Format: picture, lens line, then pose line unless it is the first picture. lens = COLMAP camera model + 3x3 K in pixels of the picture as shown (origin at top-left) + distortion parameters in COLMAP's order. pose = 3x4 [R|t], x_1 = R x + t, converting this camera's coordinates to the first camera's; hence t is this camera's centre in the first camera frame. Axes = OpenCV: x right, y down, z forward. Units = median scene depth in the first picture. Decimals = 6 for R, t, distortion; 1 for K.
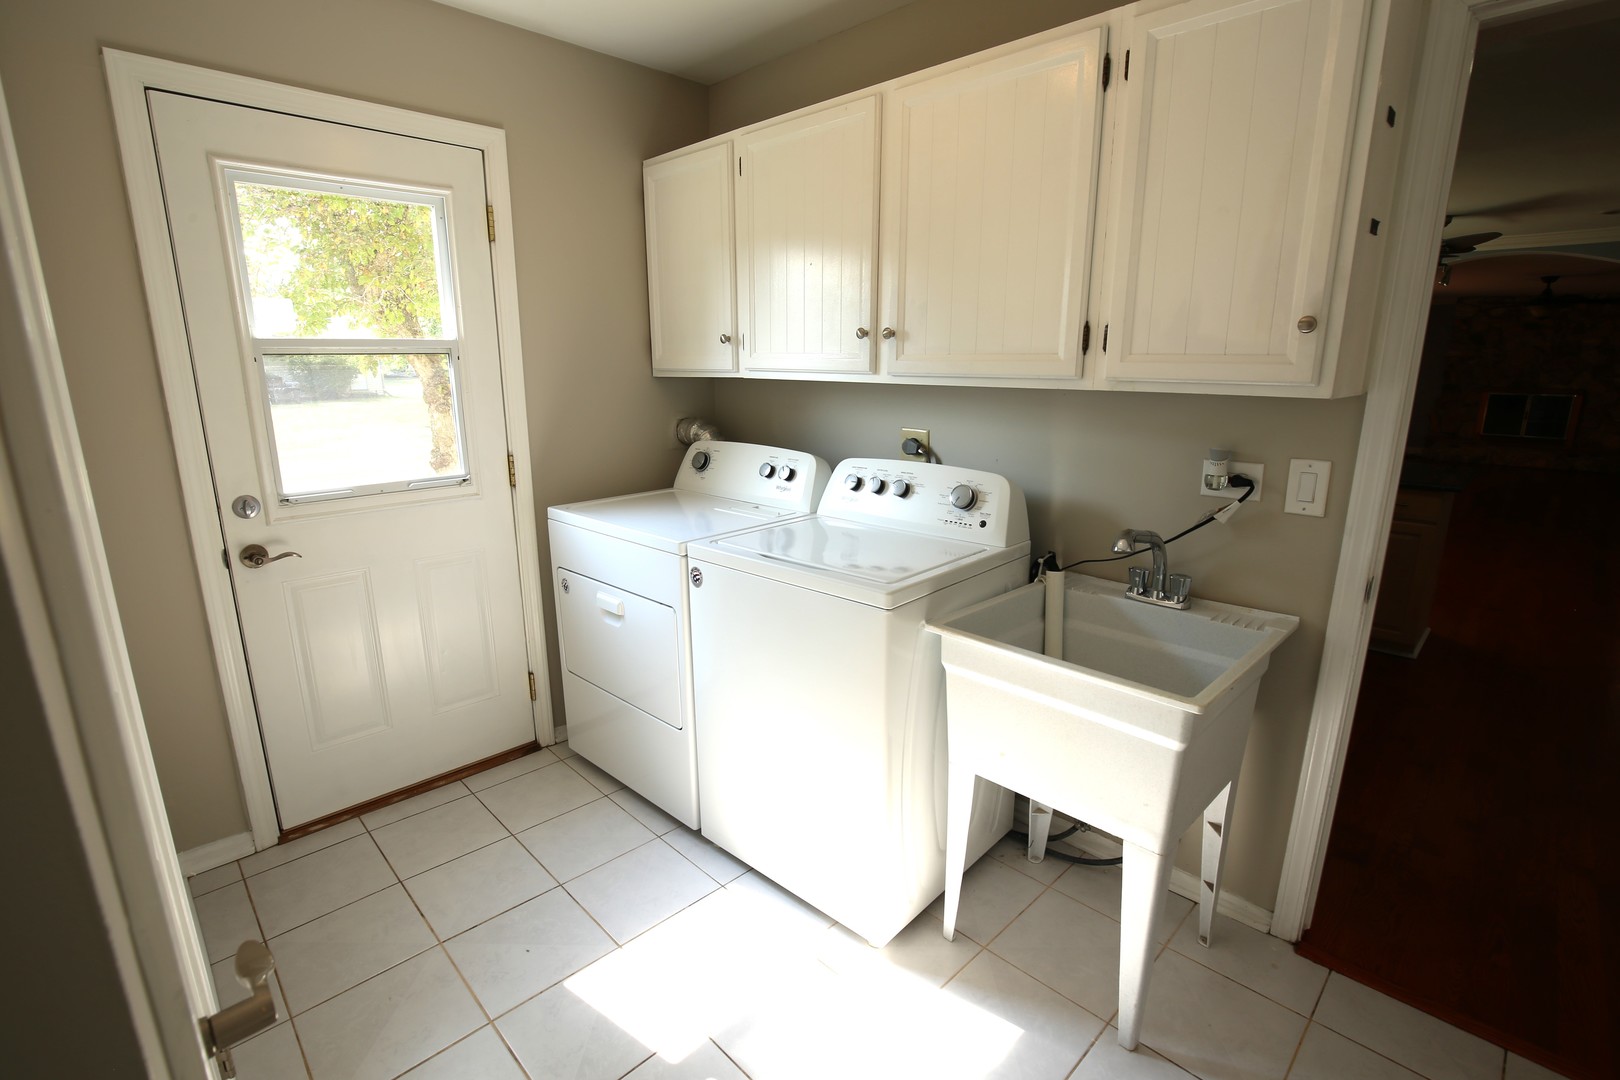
lens RADIAL K [[741.7, 0, 822.2], [0, 741.7, 541.1], [0, 0, 1]] dist [-0.026320, 0.000335]
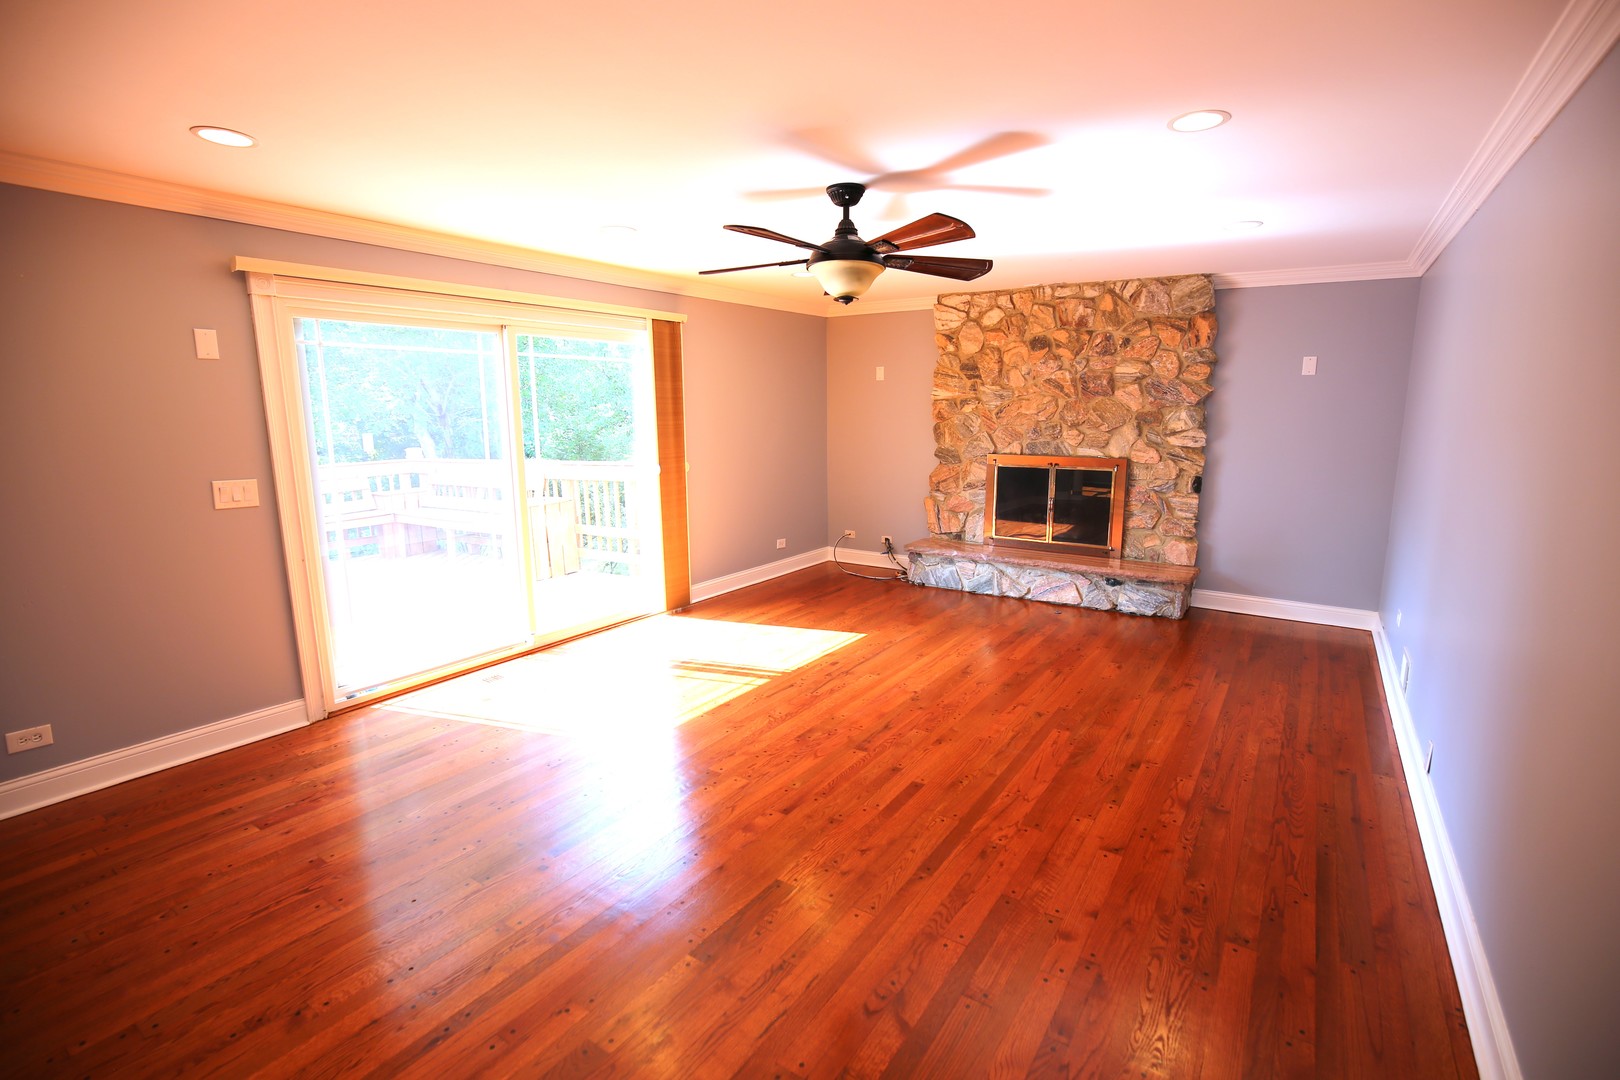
lens RADIAL K [[741.7, 0, 822.2], [0, 741.7, 541.1], [0, 0, 1]] dist [-0.026320, 0.000335]
pose [[0.980316, -0.043521, 0.192578, 0.734388], [0.055021, 0.996982, -0.054776, -0.132627], [-0.189612, 0.064294, 0.979752, 0.511645]]
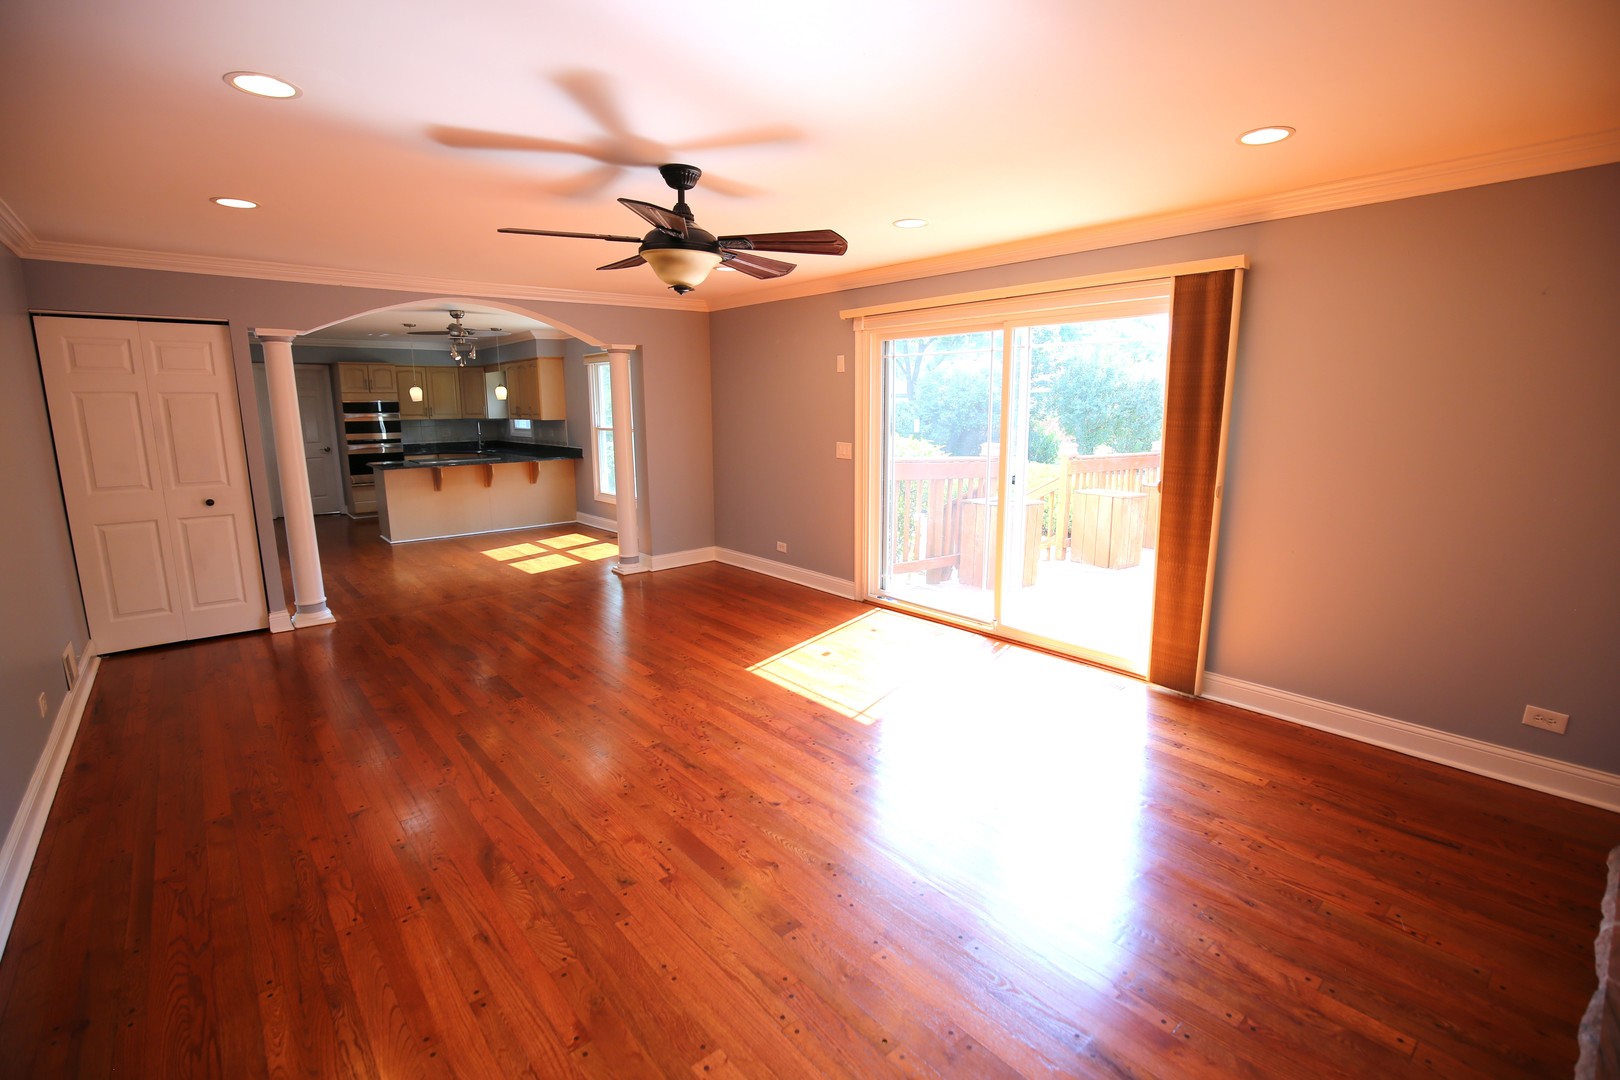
lens RADIAL K [[741.7, 0, 822.2], [0, 741.7, 541.1], [0, 0, 1]] dist [-0.026320, 0.000335]
pose [[-0.070114, 0.178154, -0.981502, 1.114733], [-0.232105, 0.954005, 0.189743, -0.224400], [0.970160, 0.241115, -0.025538, 0.897741]]
